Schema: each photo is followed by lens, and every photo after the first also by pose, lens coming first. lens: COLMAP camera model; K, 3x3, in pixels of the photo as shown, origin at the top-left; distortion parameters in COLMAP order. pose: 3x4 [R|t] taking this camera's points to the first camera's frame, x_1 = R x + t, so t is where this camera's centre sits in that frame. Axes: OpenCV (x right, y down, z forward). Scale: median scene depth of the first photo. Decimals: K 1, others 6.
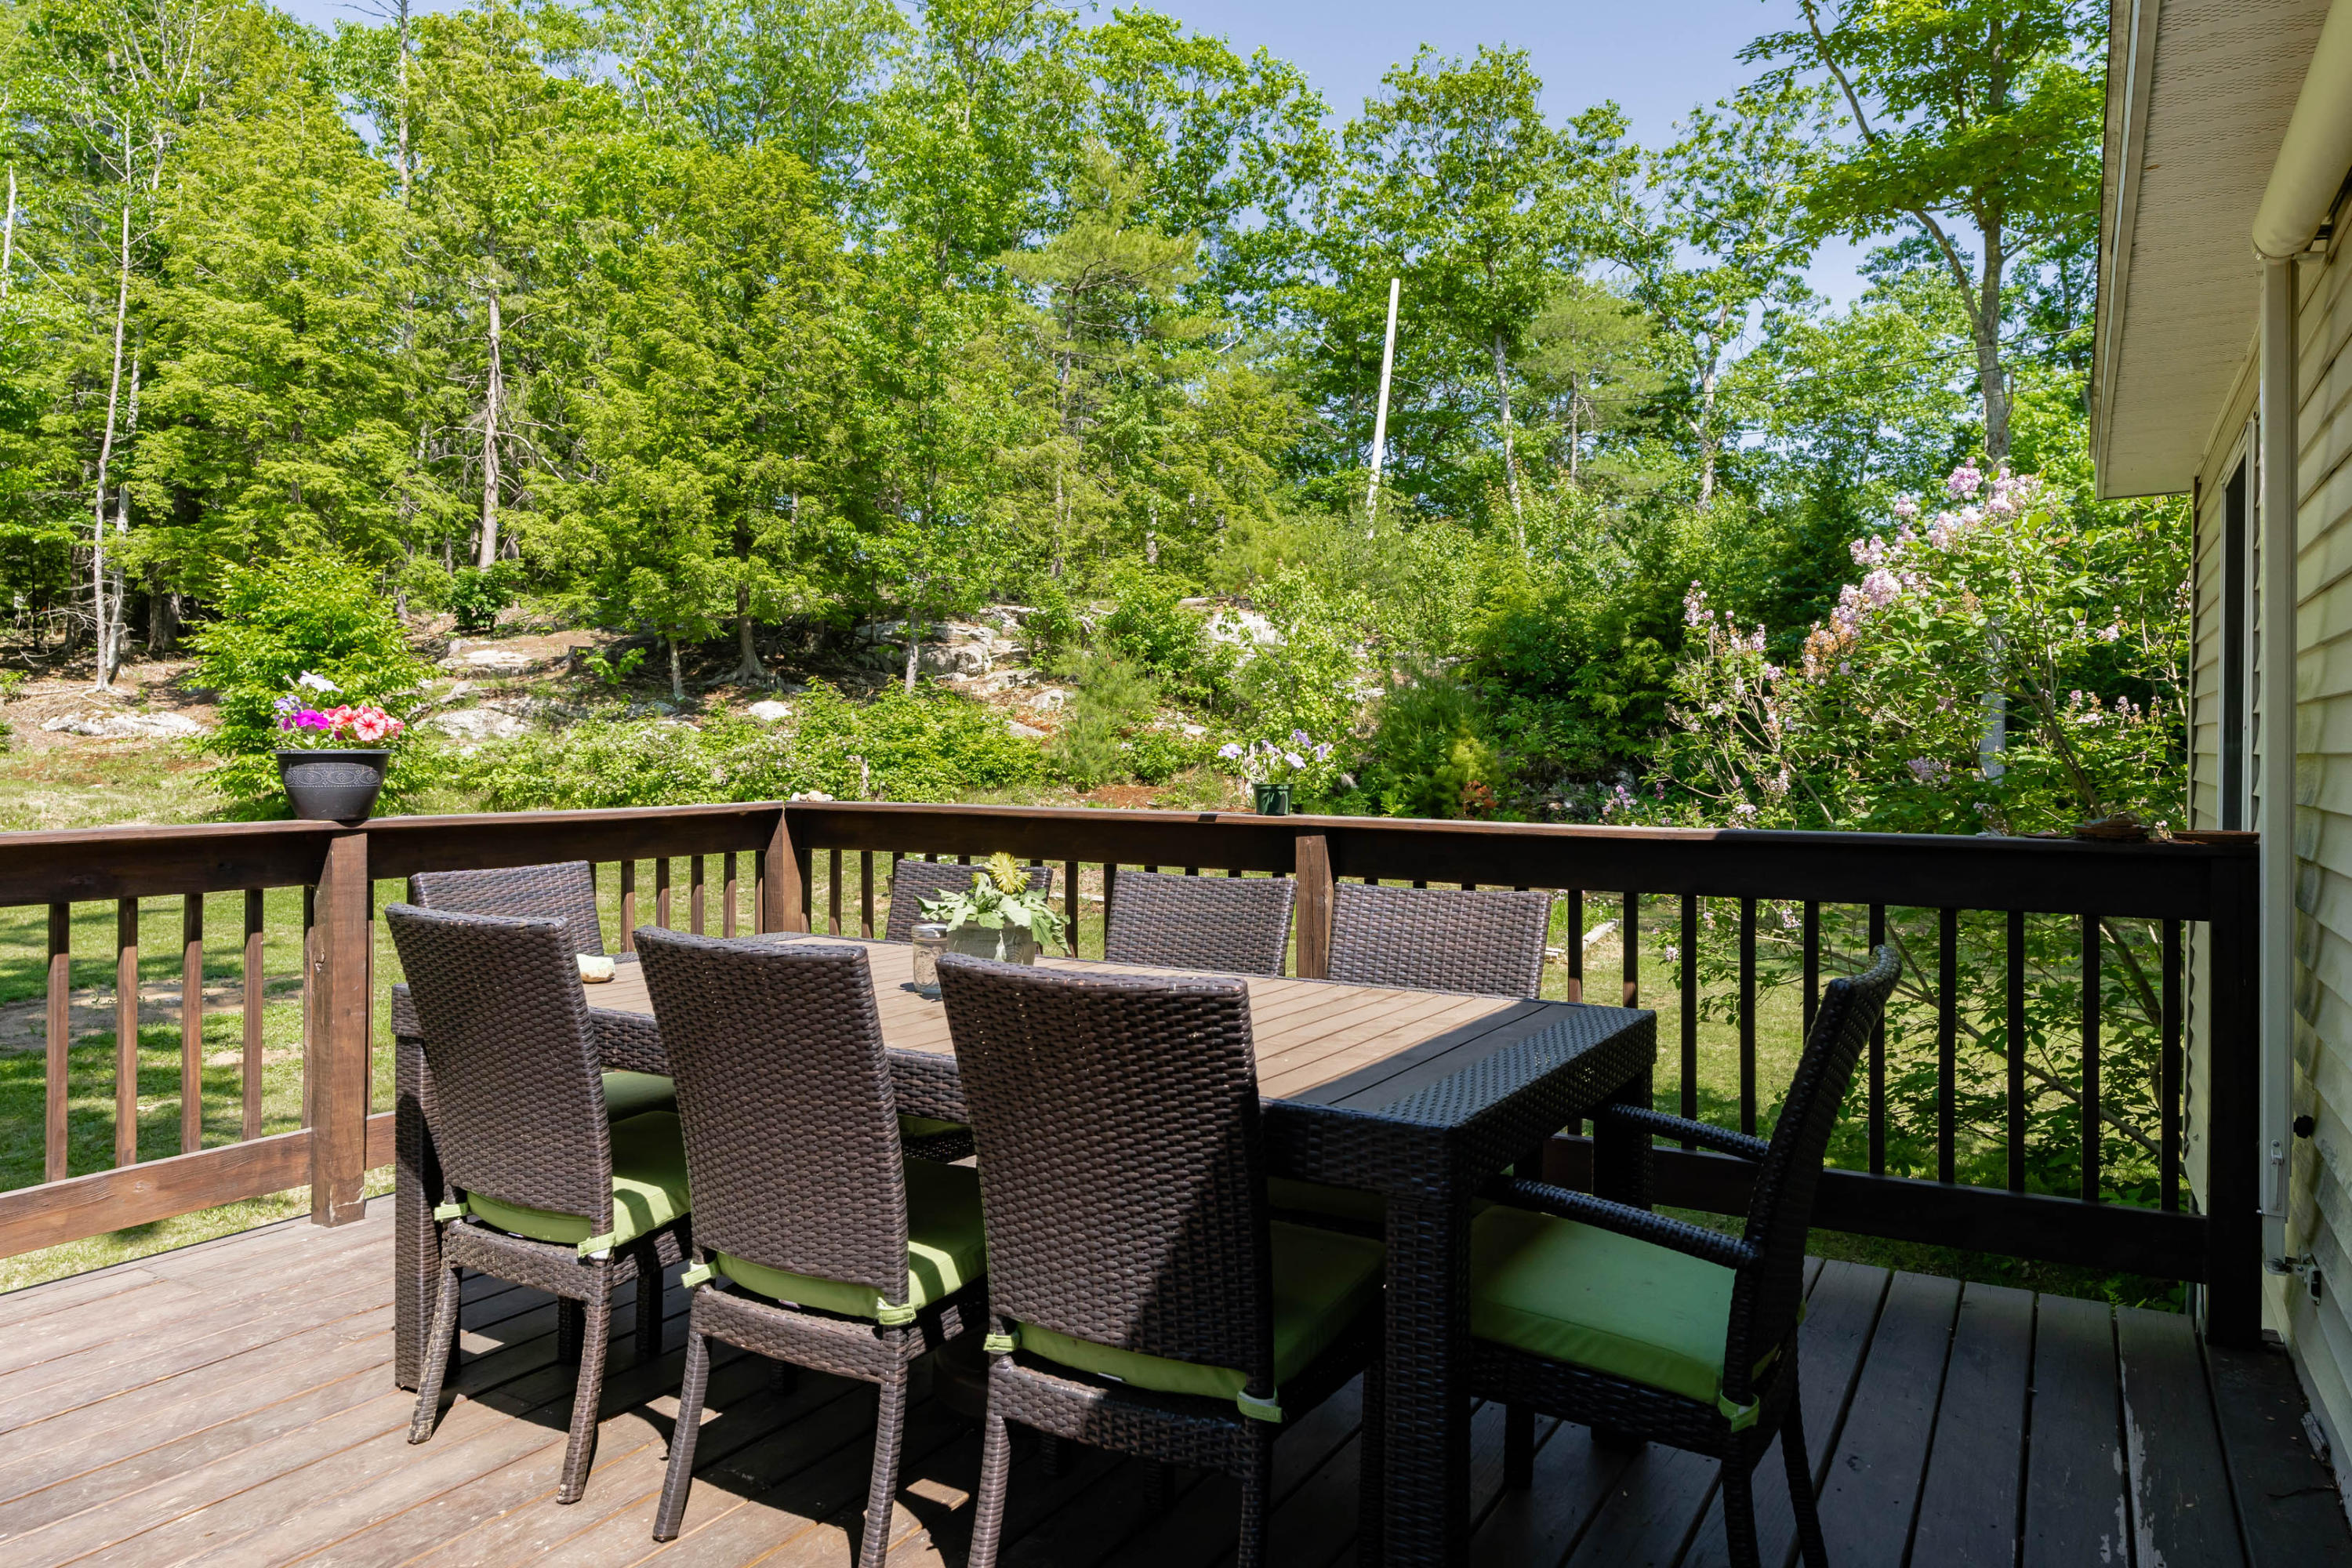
lens RADIAL K [[1556.2, 0, 1176.0], [0, 1556.2, 784.0], [0, 0, 1]] dist [0.001704, -0.019716]
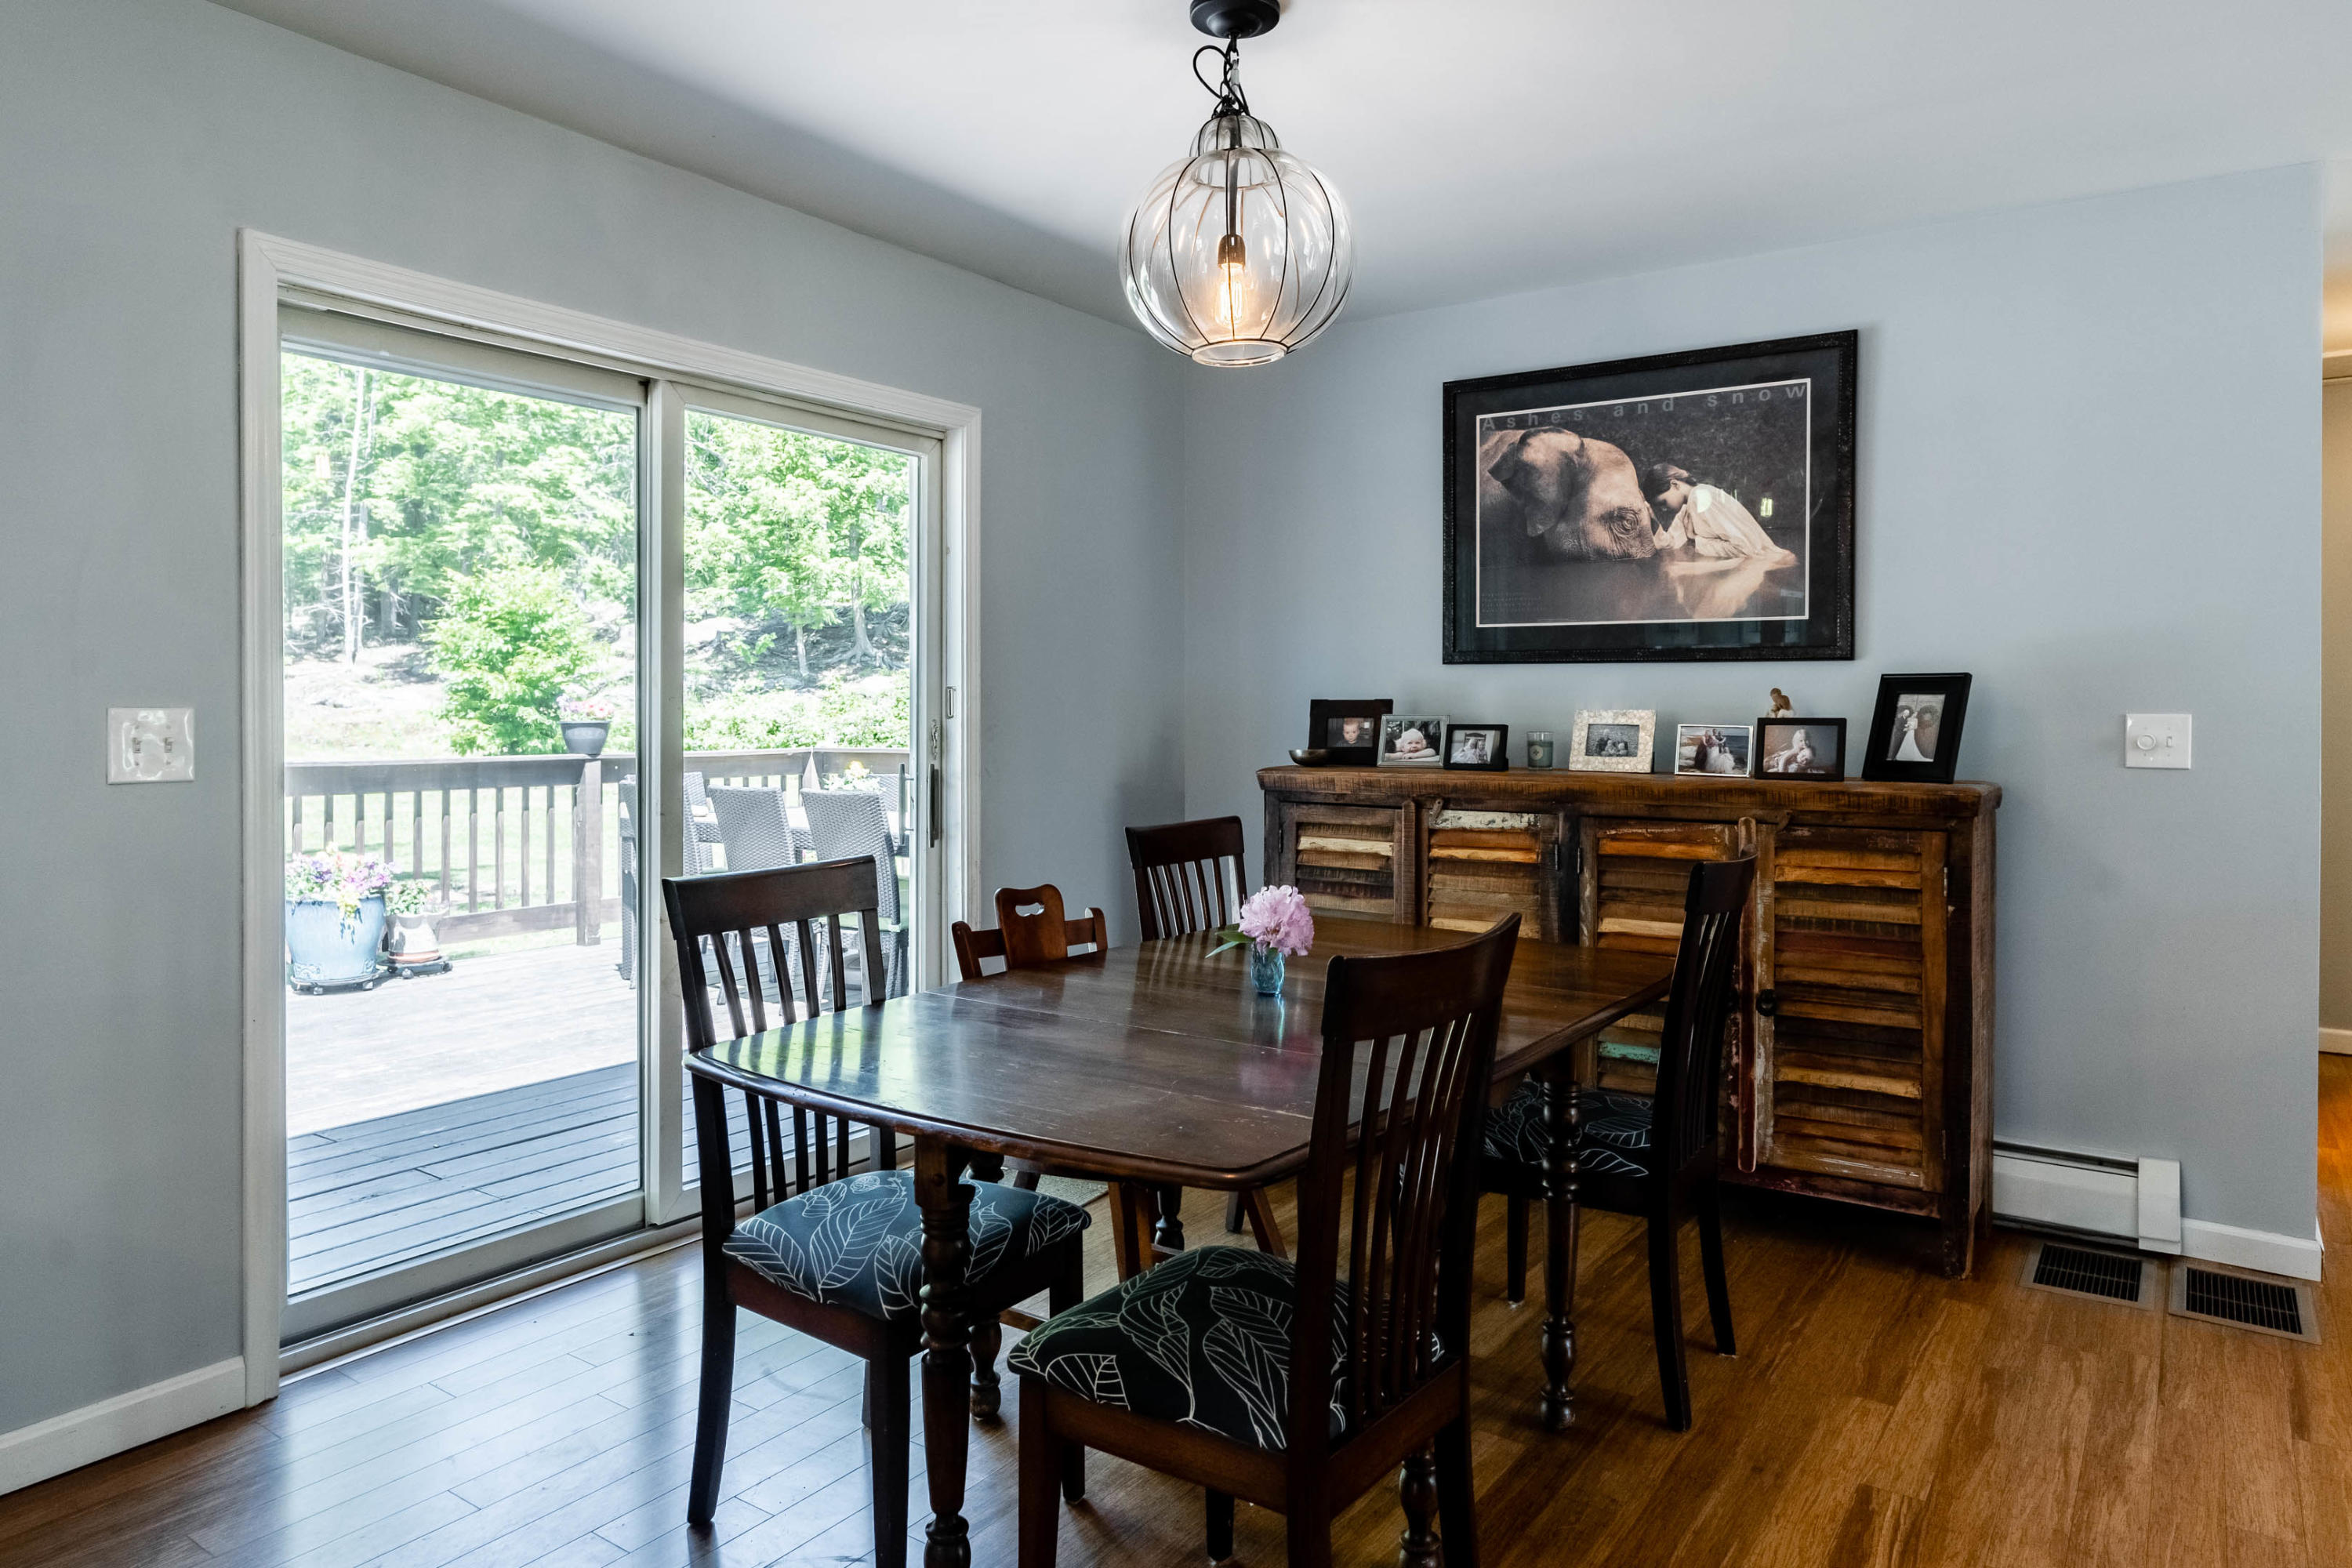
lens RADIAL K [[1495.0, 0, 1176.0], [0, 1495.0, 784.0], [0, 0, 1]] dist [-0.056458, 0.000419]
pose [[0.997071, -0.000466, -0.076482, 0.058433], [0.002351, 0.999696, 0.024560, 0.002284], [0.076447, -0.024668, 0.996768, -0.134216]]
